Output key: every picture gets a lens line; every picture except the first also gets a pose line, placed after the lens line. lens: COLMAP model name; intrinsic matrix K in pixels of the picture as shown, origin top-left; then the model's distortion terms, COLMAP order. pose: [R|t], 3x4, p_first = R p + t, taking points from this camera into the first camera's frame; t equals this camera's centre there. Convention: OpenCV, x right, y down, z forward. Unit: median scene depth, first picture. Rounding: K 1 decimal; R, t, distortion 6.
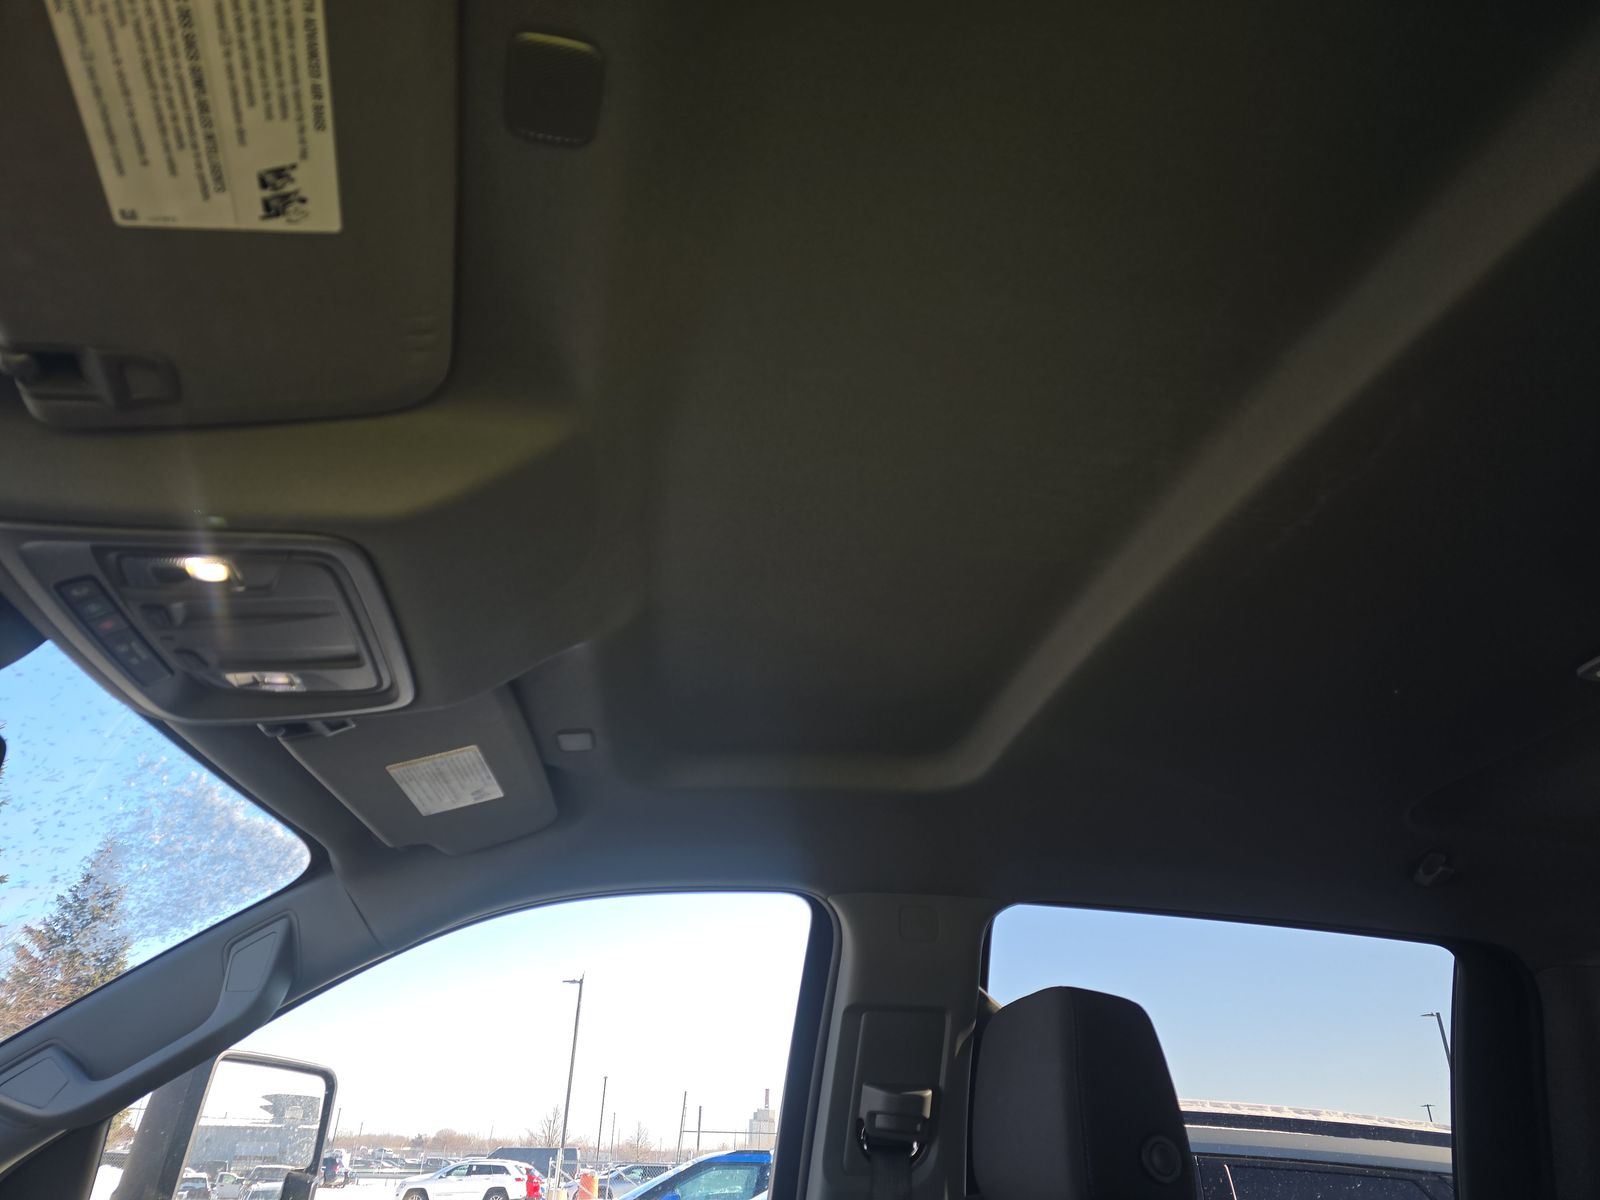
lens RADIAL K [[1064.4, 0, 800.0], [0, 1064.4, 600.0], [0, 0, 1]] dist [0.057165, -0.049292]
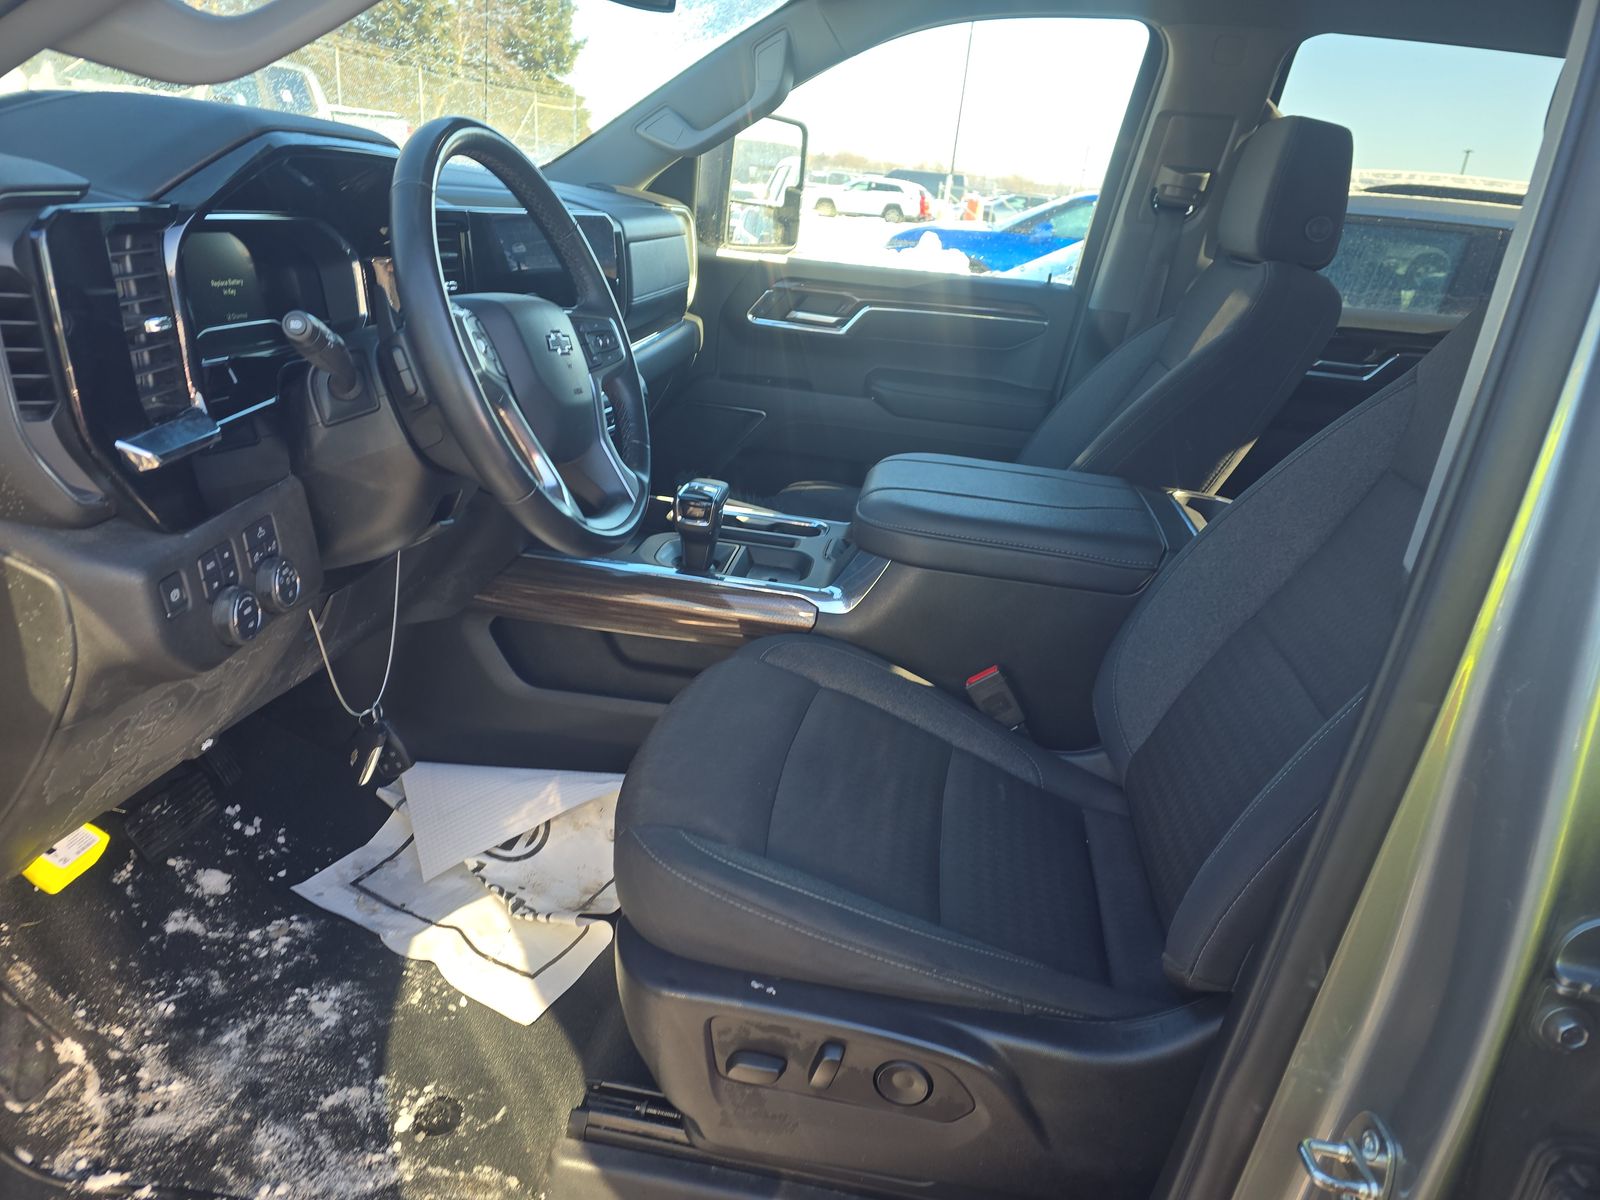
lens RADIAL K [[1064.4, 0, 800.0], [0, 1064.4, 600.0], [0, 0, 1]] dist [0.057165, -0.049292]
pose [[0.945026, 0.188064, -0.267504, 0.078194], [0.075536, 0.670389, 0.738155, -0.219853], [0.318152, -0.717782, 0.619329, -0.393630]]
